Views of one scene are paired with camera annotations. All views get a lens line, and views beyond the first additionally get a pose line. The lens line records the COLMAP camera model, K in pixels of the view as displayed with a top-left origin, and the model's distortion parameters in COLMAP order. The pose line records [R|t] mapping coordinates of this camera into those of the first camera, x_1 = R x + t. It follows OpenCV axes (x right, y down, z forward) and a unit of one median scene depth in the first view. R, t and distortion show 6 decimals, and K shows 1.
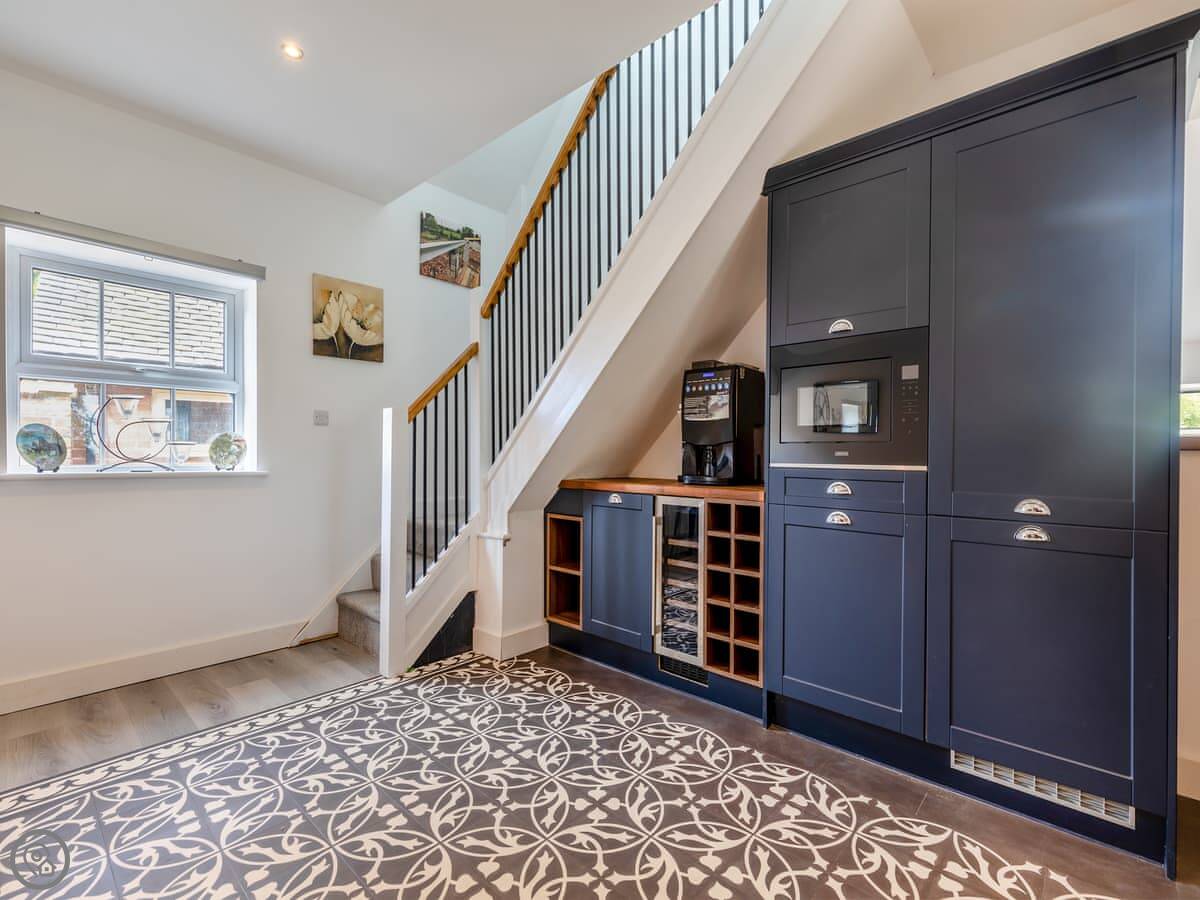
lens RADIAL K [[535.3, 0, 605.9], [0, 535.3, 457.8], [0, 0, 1]] dist [0.003370, 0.000141]
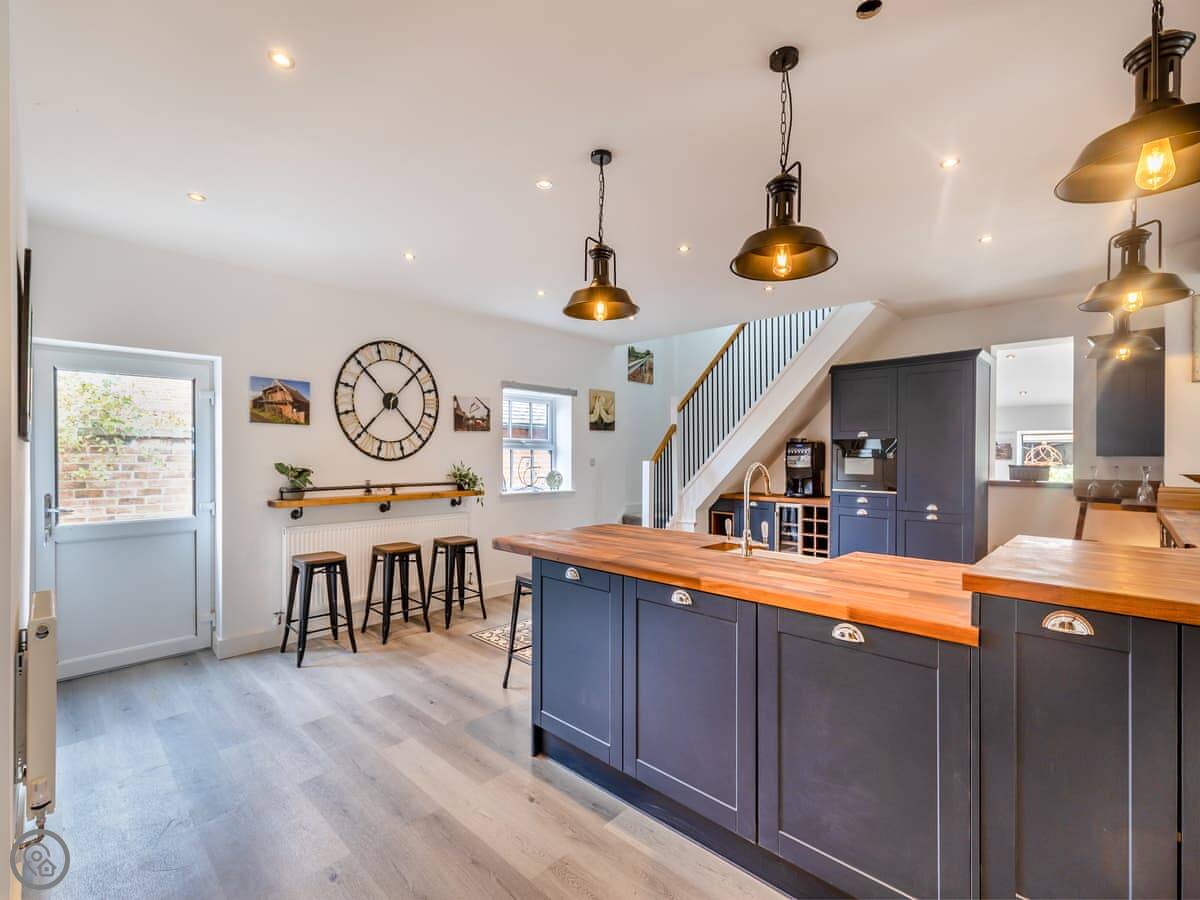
lens RADIAL K [[535.3, 0, 608.9], [0, 535.3, 454.1], [0, 0, 1]] dist [0.003370, 0.000141]
pose [[0.999693, -0.003904, -0.024463, -0.462894], [0.003680, 0.999951, -0.009195, -0.093911], [0.024498, 0.009102, 0.999658, -1.034164]]
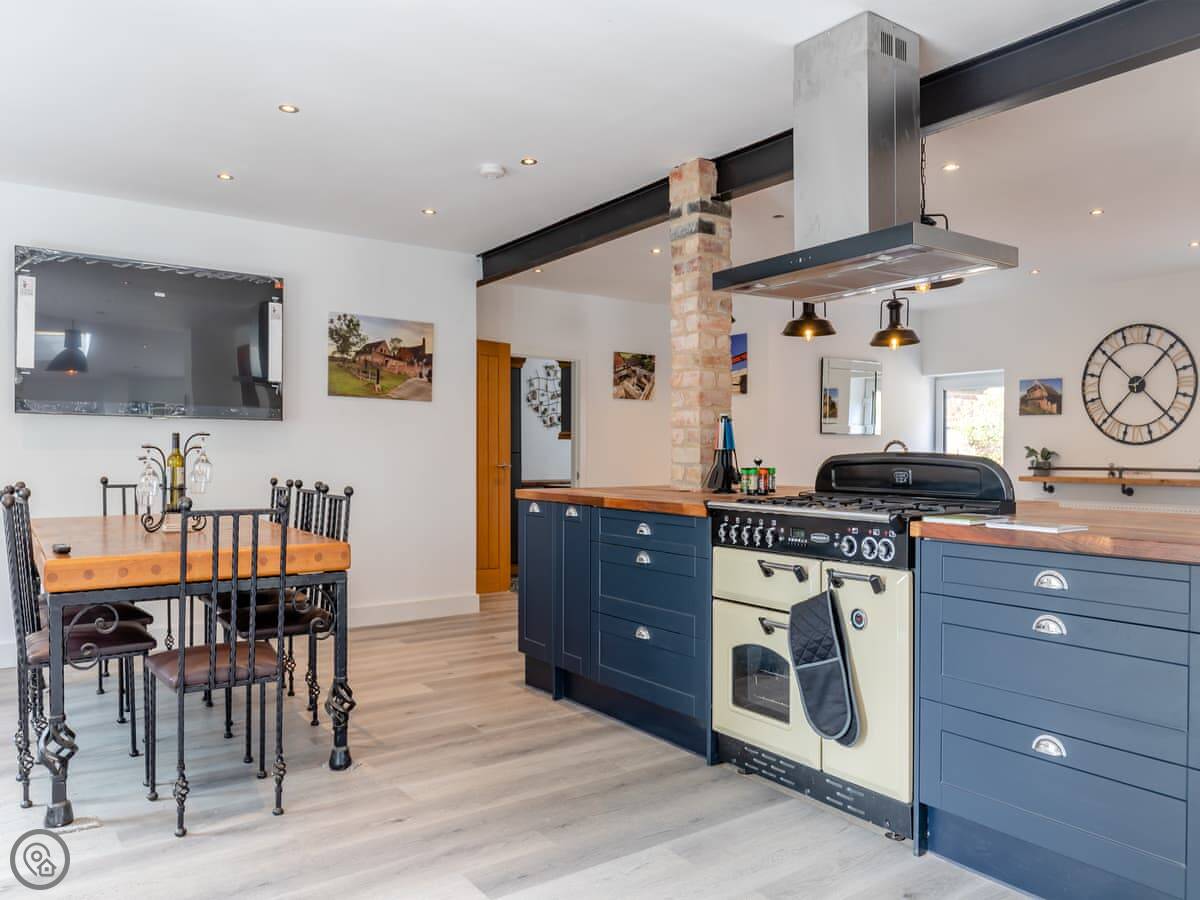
lens RADIAL K [[890.3, 0, 598.1], [0, 890.3, 460.5], [0, 0, 1]] dist [0.008984, -0.005905]
pose [[-0.210685, 0.006601, -0.977532, 1.668194], [-0.005308, 0.999955, 0.007897, -0.058464], [0.977539, 0.006852, -0.210641, -0.480462]]
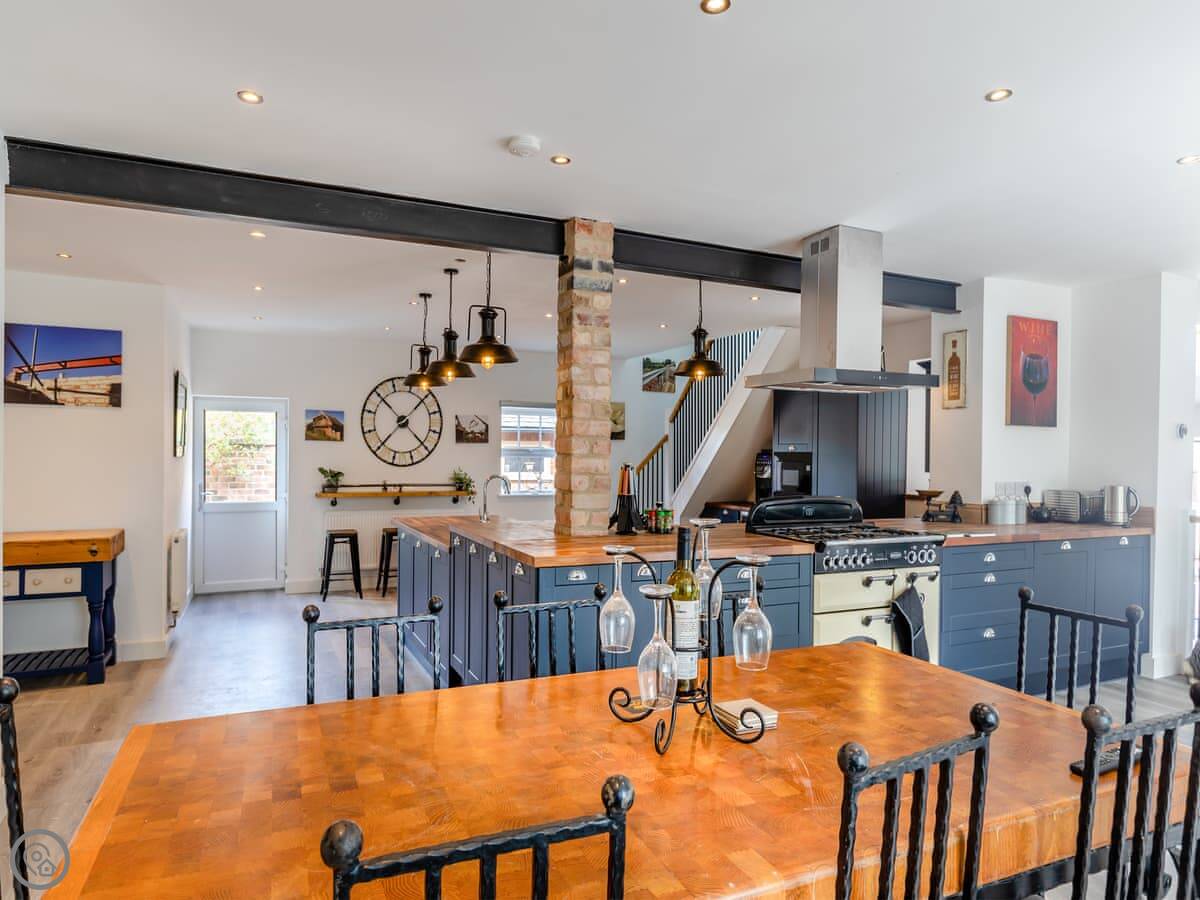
lens RADIAL K [[741.4, 0, 618.3], [0, 741.4, 454.4], [0, 0, 1]] dist [0.015304, -0.000142]
pose [[0.927953, 0.006785, -0.372637, 0.692430], [-0.008696, 0.999956, -0.003446, -0.134722], [0.372597, 0.006438, 0.927971, -1.838884]]
